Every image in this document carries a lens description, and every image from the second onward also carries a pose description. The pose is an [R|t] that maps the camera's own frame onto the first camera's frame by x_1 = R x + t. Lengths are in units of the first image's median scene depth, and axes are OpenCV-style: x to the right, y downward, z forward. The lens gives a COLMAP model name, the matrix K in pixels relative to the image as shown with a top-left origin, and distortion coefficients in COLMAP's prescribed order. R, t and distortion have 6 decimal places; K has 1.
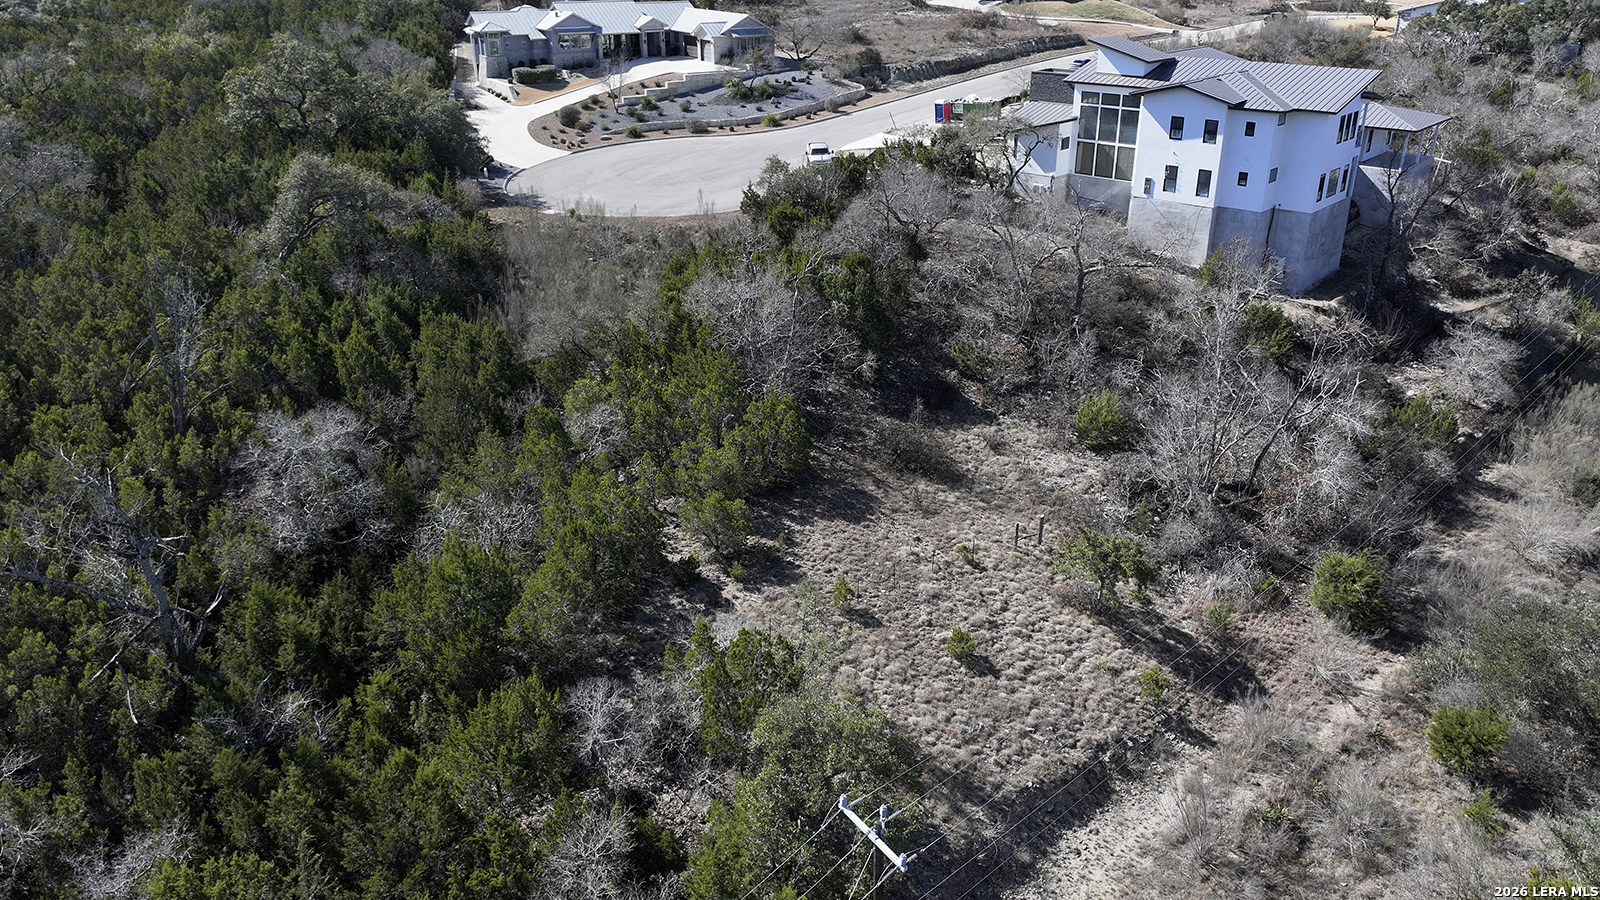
lens RADIAL K [[1136.7, 0, 810.9], [0, 1136.7, 449.1], [0, 0, 1]] dist [0.001922, -0.001984]
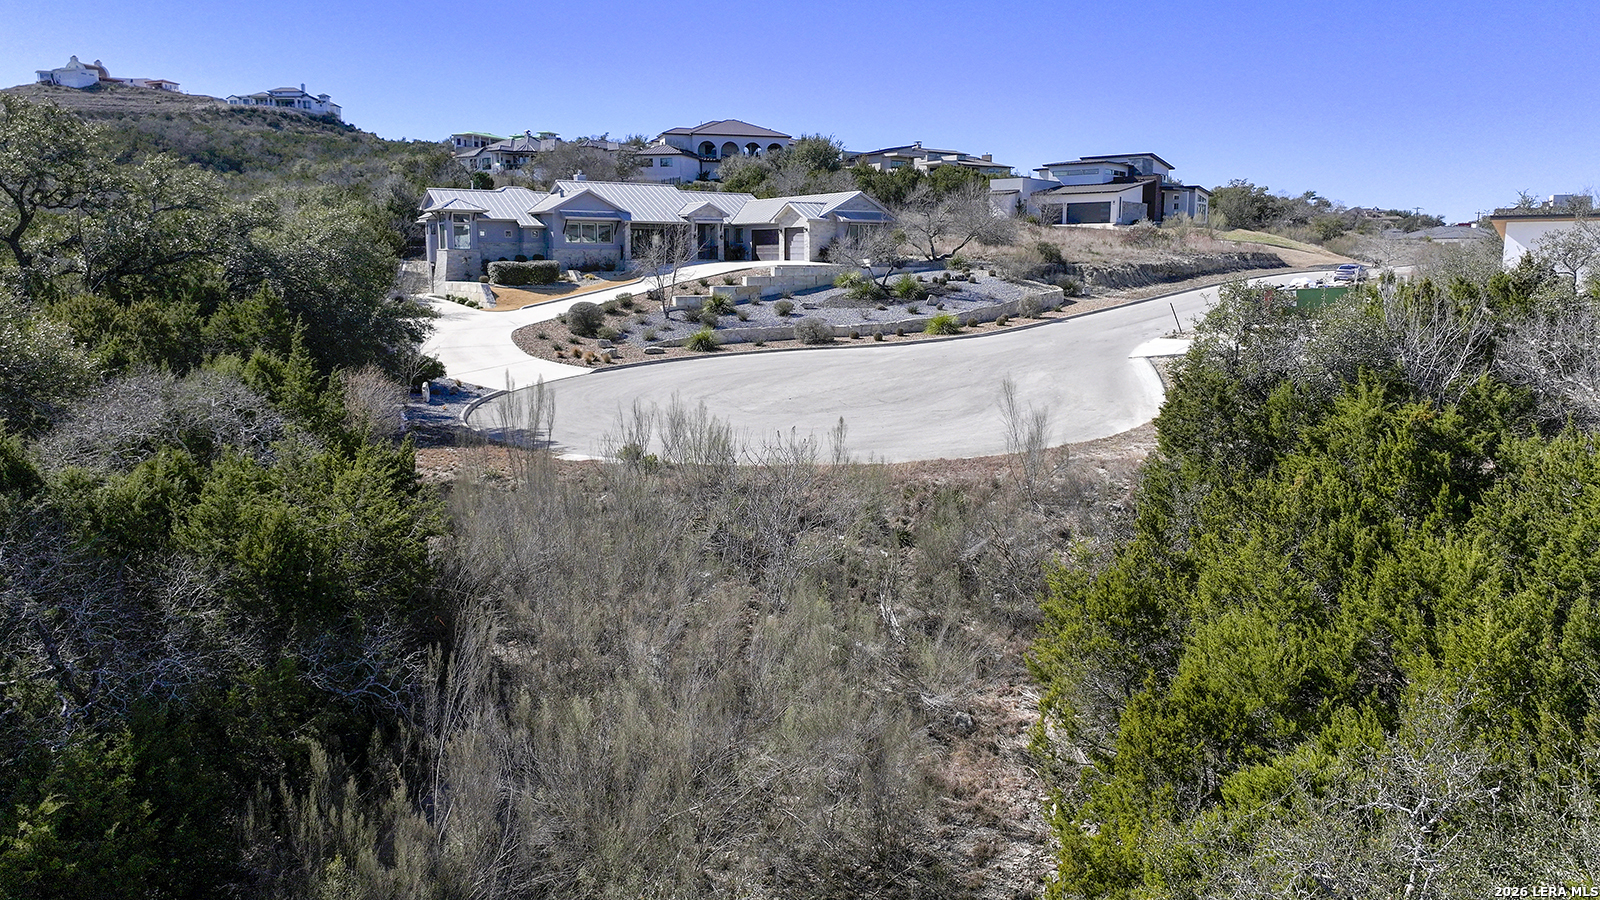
lens RADIAL K [[1136.7, 0, 797.9], [0, 1136.7, 446.1], [0, 0, 1]] dist [0.001922, -0.001984]
pose [[0.999574, -0.003405, 0.028984, -0.121268], [0.010961, 0.964259, -0.264734, -0.079004], [-0.027047, 0.264939, 0.963886, 0.458528]]
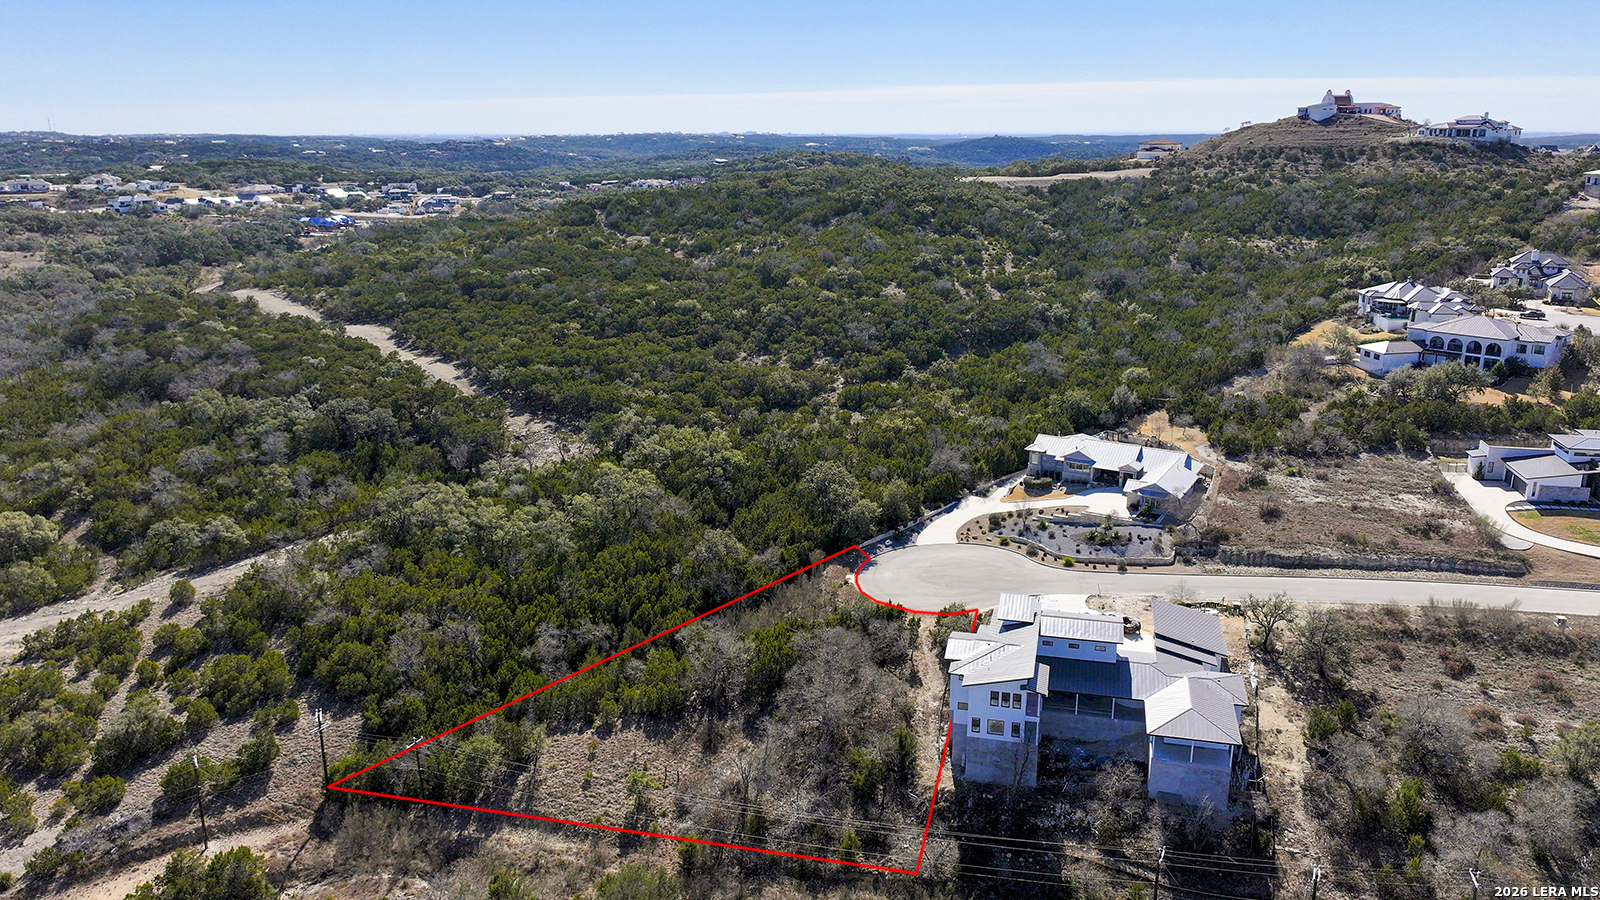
lens RADIAL K [[1136.7, 0, 811.1], [0, 1136.7, 446.1], [0, 0, 1]] dist [0.001922, -0.001984]
pose [[0.467721, 0.240250, -0.850598, 1.045993], [-0.360338, 0.930575, 0.064699, -0.397797], [0.807089, 0.276242, 0.521821, -0.123832]]
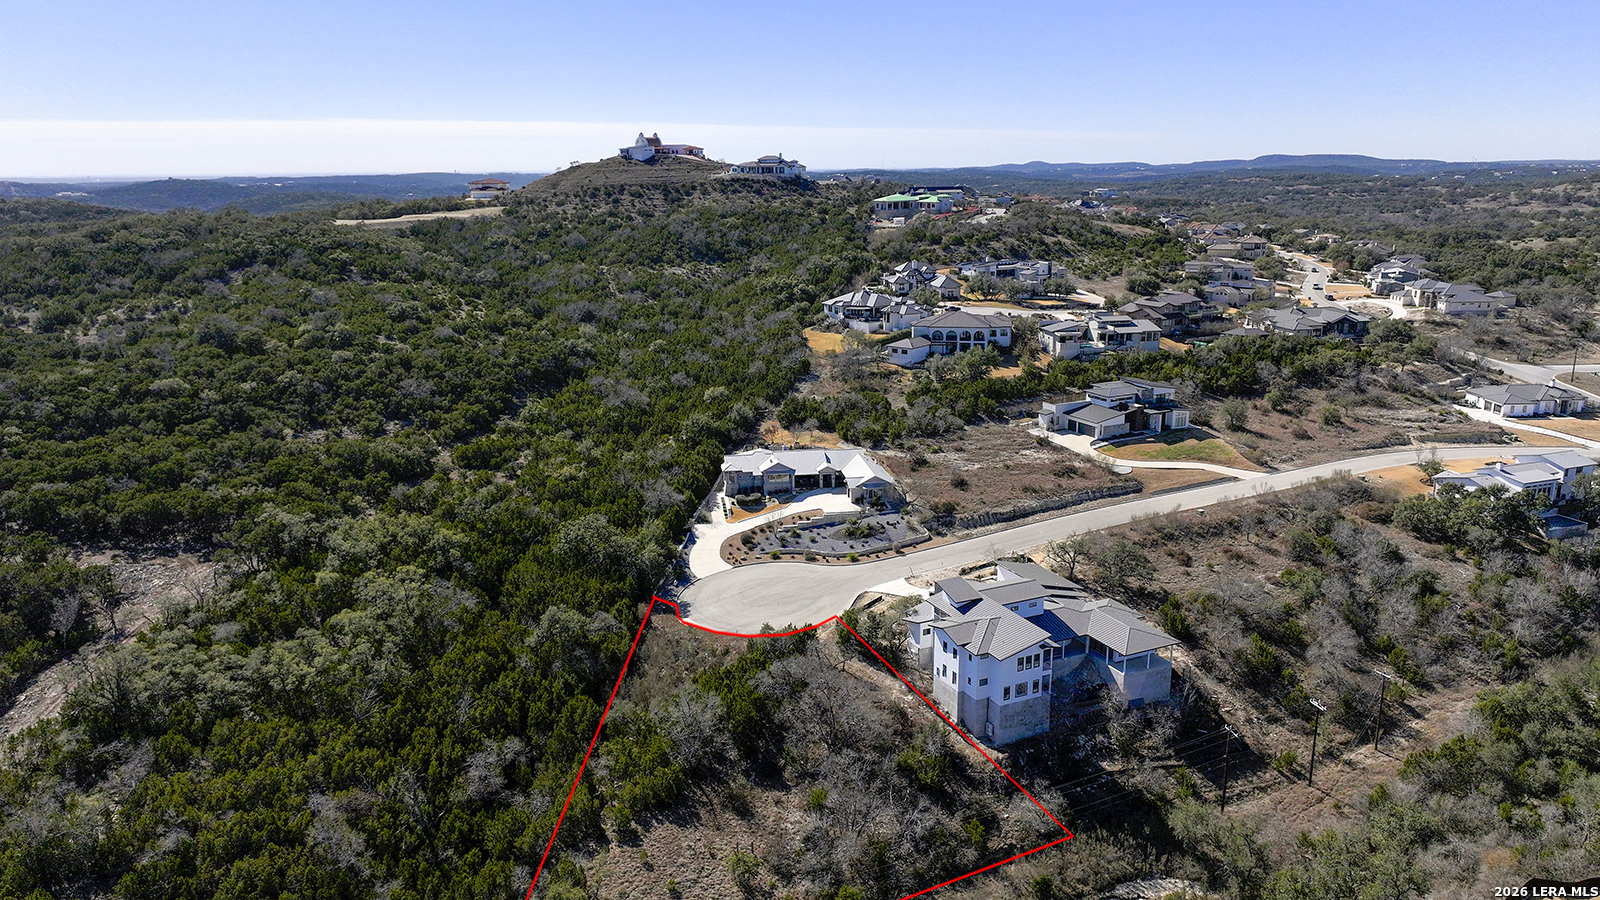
lens RADIAL K [[1136.7, 0, 802.5], [0, 1136.7, 451.0], [0, 0, 1]] dist [0.001922, -0.001984]
pose [[0.919889, 0.091678, -0.381313, 0.510993], [-0.155526, 0.977847, -0.140095, -0.190366], [0.360022, 0.188176, 0.913769, -0.579307]]
